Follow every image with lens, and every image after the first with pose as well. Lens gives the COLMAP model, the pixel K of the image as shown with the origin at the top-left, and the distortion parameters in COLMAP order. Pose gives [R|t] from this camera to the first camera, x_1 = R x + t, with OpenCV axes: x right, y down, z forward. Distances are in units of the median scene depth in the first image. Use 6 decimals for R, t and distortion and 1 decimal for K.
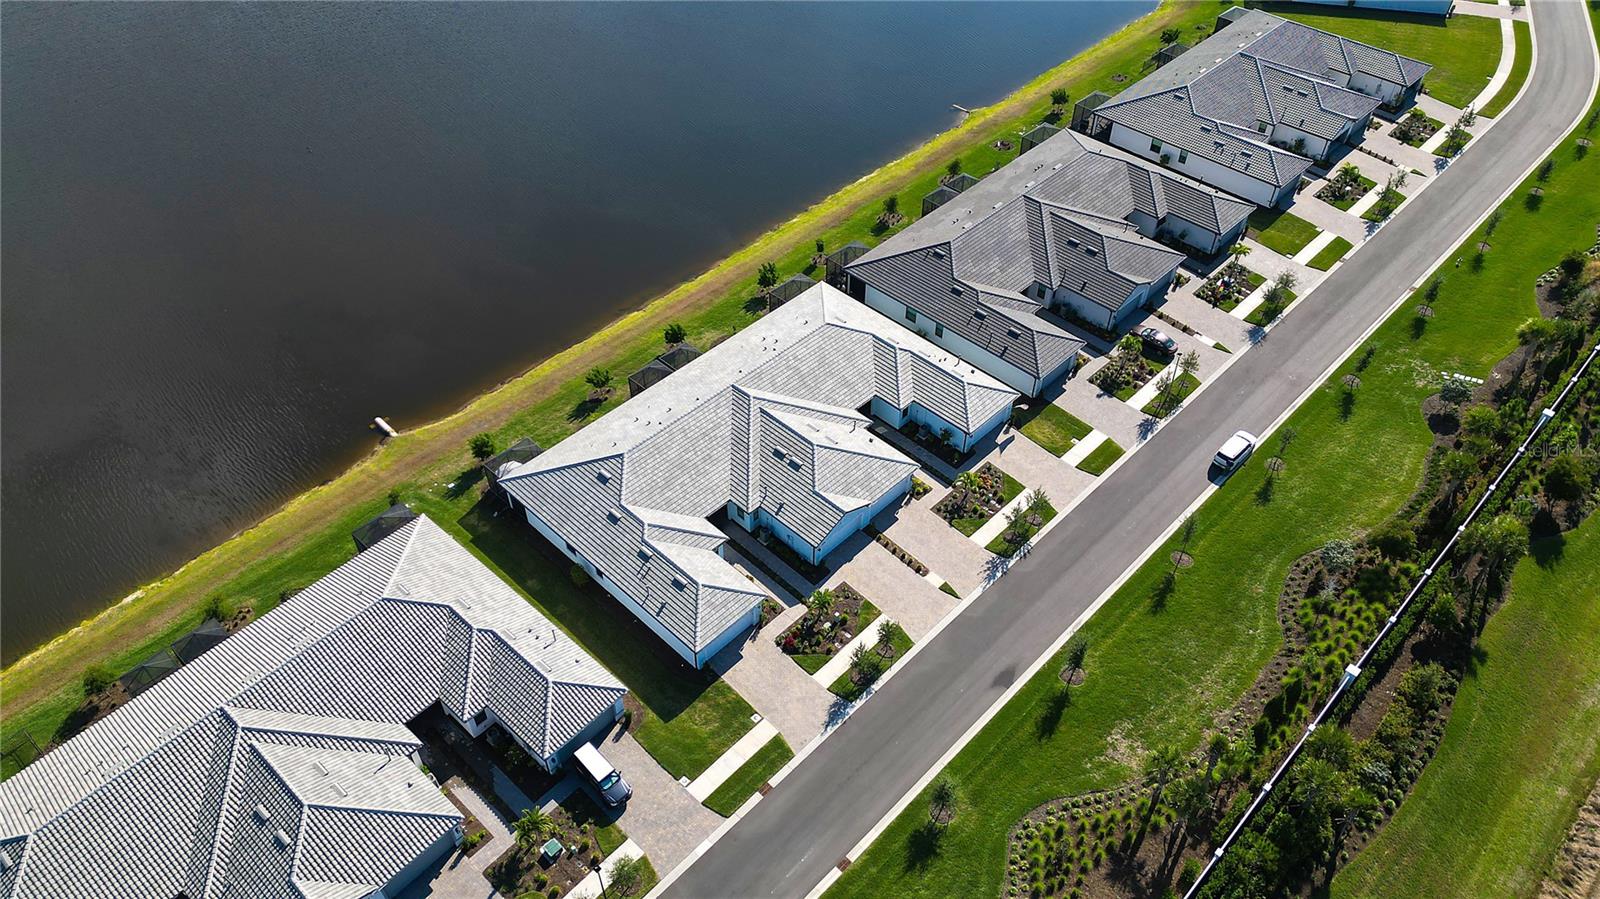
lens RADIAL K [[1121.9, 0, 800.0], [0, 1121.9, 449.5], [0, 0, 1]] dist [0.075480, -0.085468]
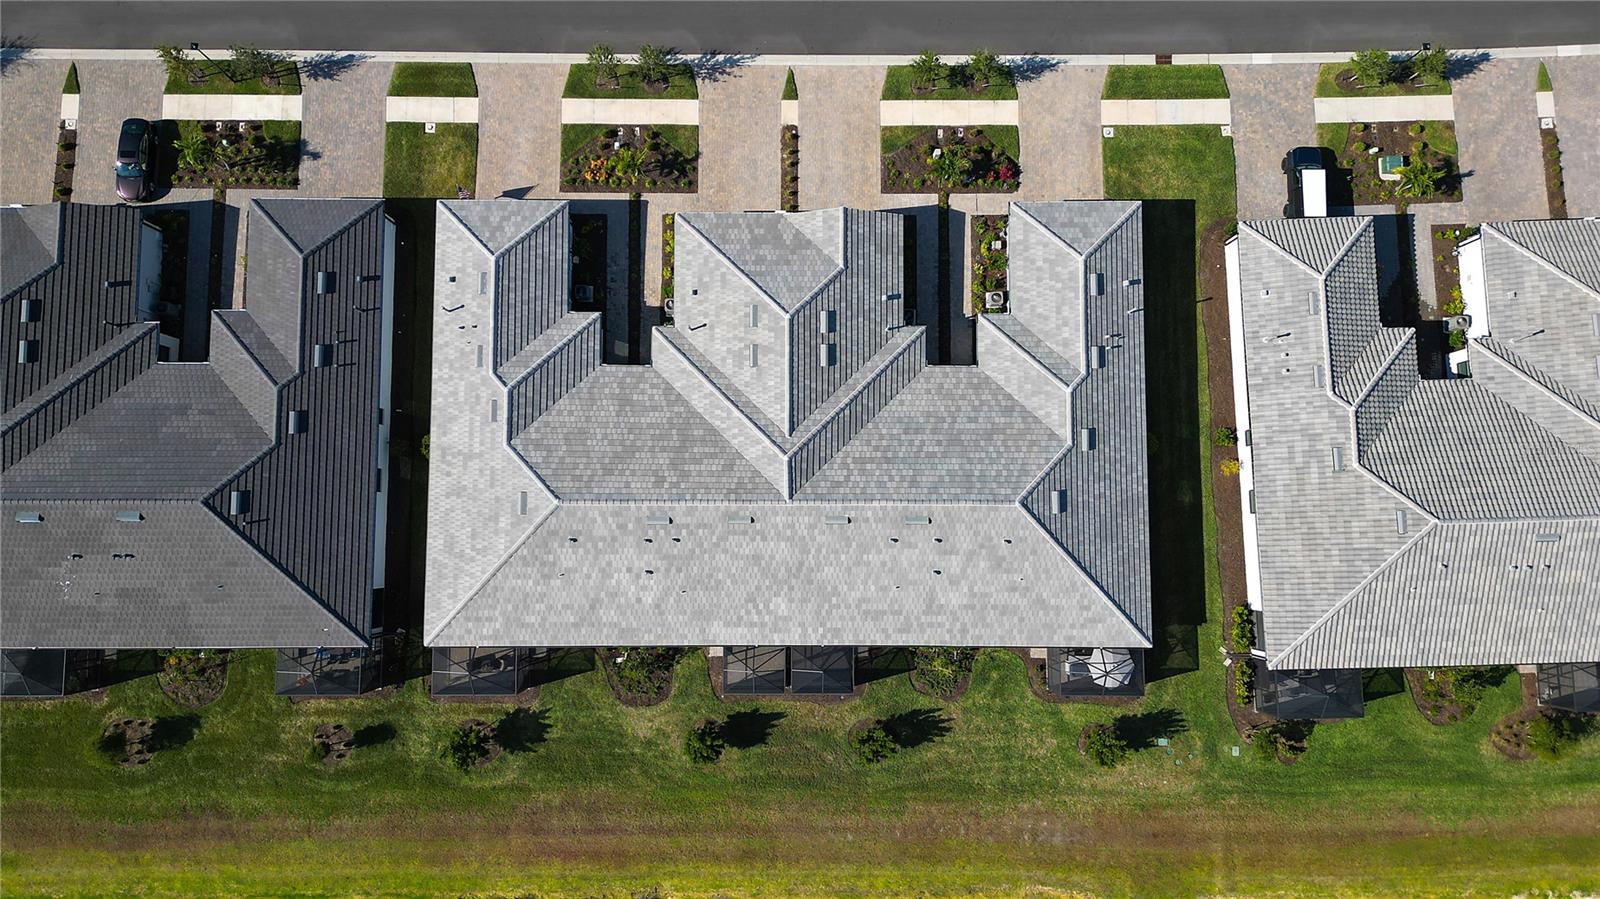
lens RADIAL K [[1121.9, 0, 800.0], [0, 1121.9, 449.5], [0, 0, 1]] dist [0.075480, -0.085468]
pose [[-0.696491, -0.715439, 0.055203, -0.083948], [0.500424, -0.429152, 0.751933, -0.533221], [-0.514272, 0.551340, 0.656924, 0.631342]]
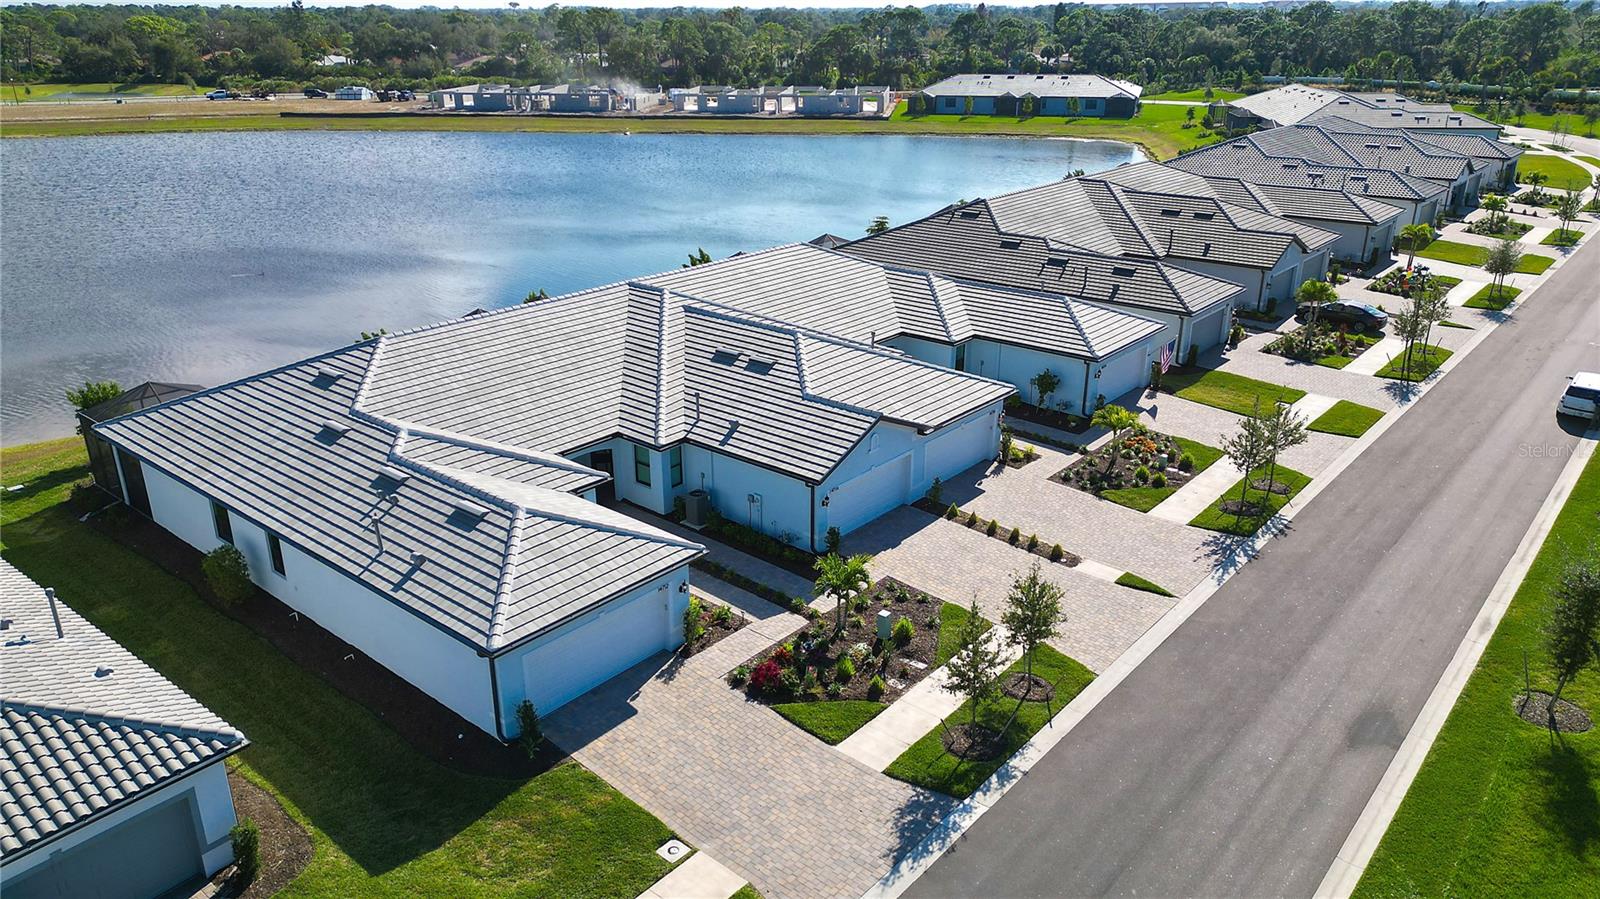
lens RADIAL K [[1121.9, 0, 800.0], [0, 1121.9, 449.5], [0, 0, 1]] dist [0.075480, -0.085468]
pose [[0.997667, -0.029873, 0.061388, -0.017635], [0.051600, 0.918726, -0.391510, 0.234649], [-0.044703, 0.393764, 0.918124, 0.595346]]
